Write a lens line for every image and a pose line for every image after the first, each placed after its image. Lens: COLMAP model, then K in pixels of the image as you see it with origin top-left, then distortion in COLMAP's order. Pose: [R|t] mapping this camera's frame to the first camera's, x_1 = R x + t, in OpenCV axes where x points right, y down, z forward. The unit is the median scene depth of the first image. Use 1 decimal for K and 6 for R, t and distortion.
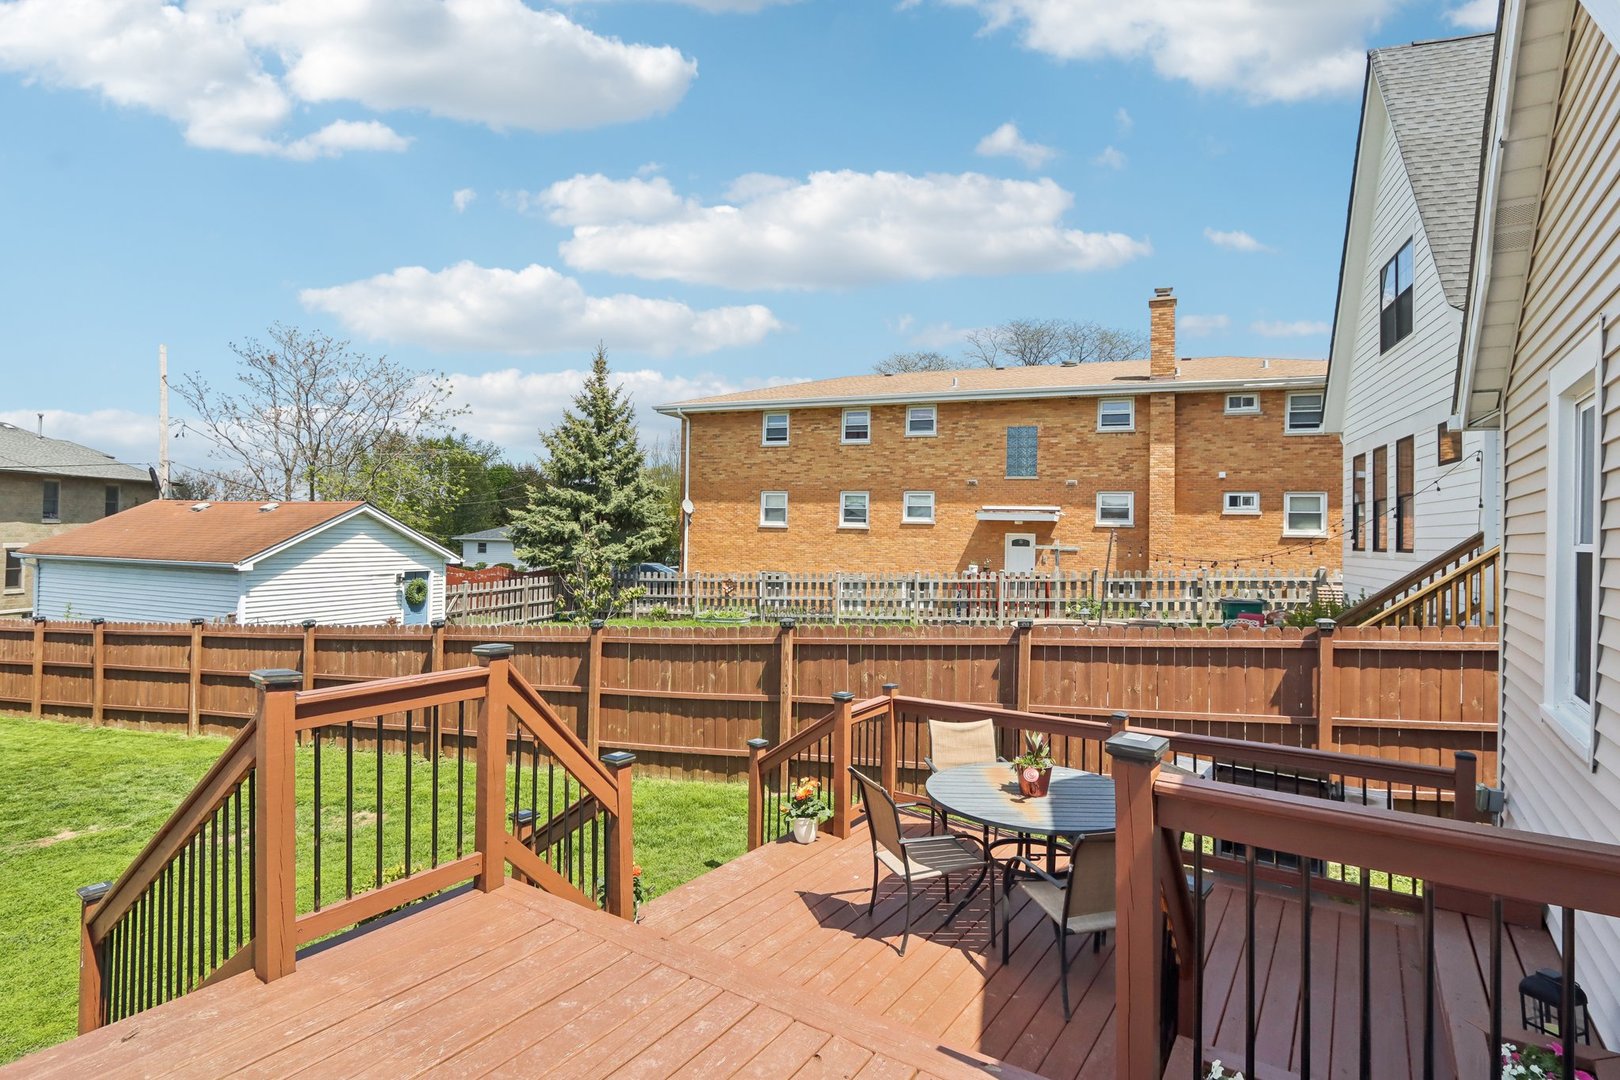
lens RADIAL K [[811.6, 0, 810.0], [0, 811.6, 540.0], [0, 0, 1]] dist [-0.000285, -0.000340]
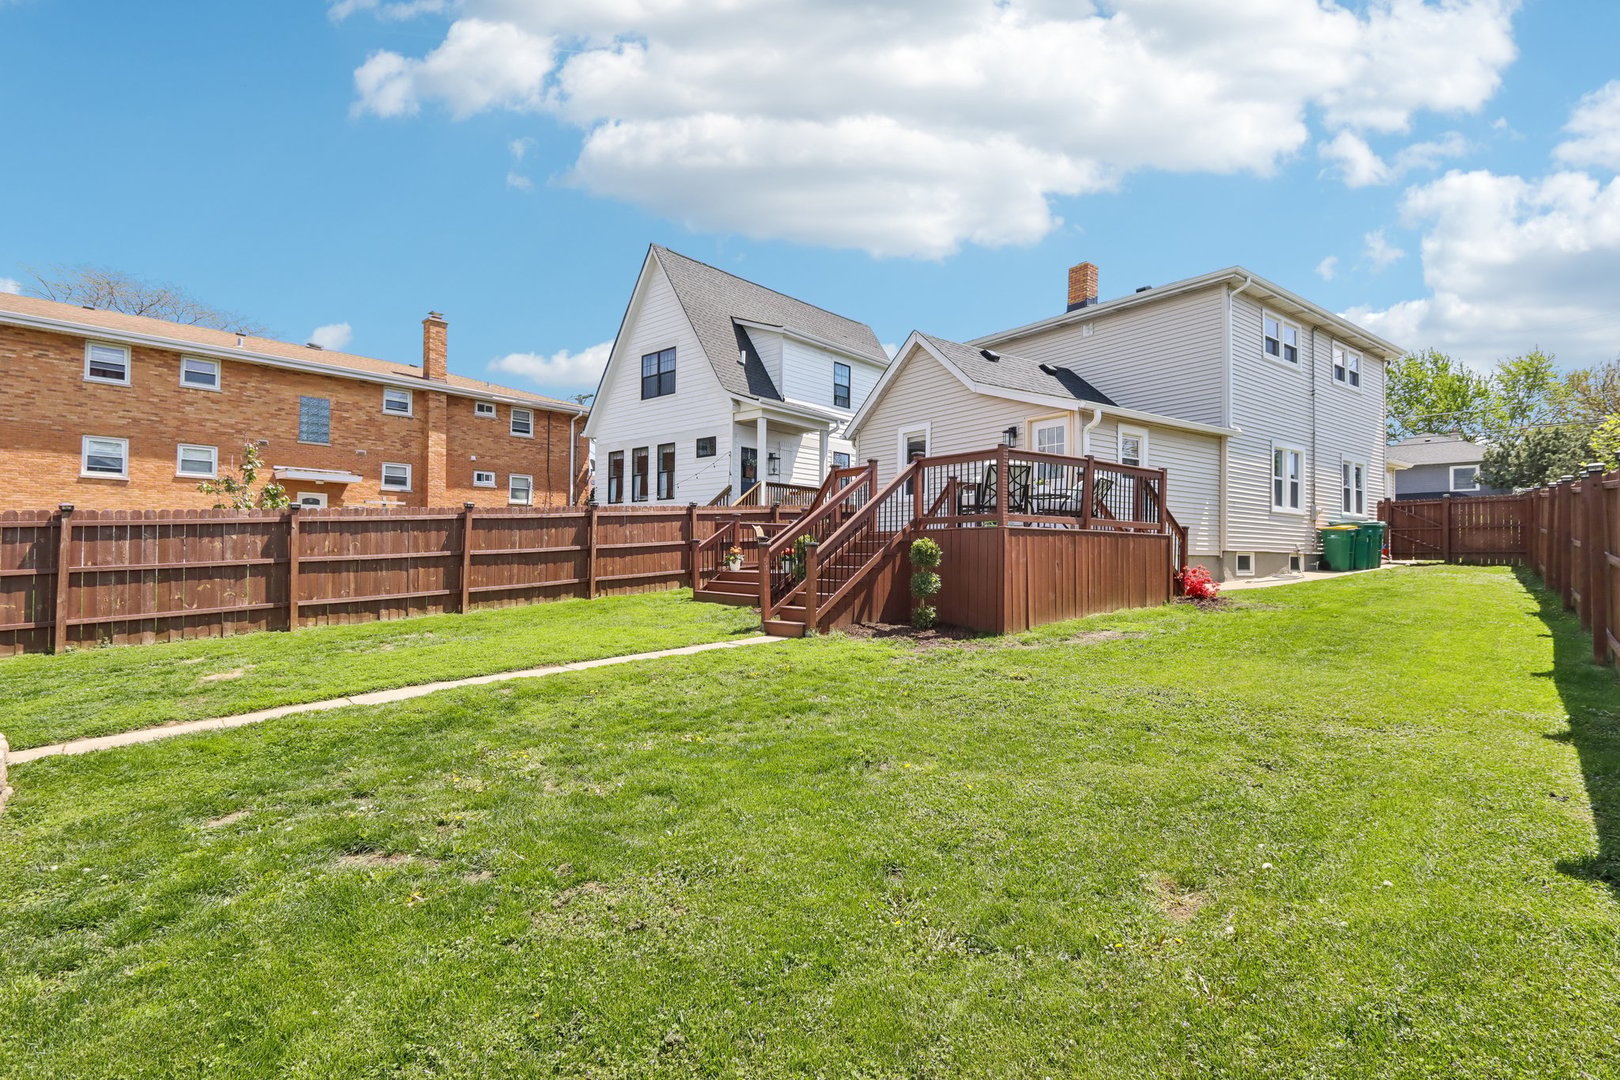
lens RADIAL K [[811.6, 0, 810.0], [0, 811.6, 540.0], [0, 0, 1]] dist [-0.000285, -0.000340]
pose [[0.341418, 0.006061, 0.939892, -0.564111], [0.007163, 0.999933, -0.009050, 0.072525], [-0.939884, 0.009822, 0.341352, -0.023596]]
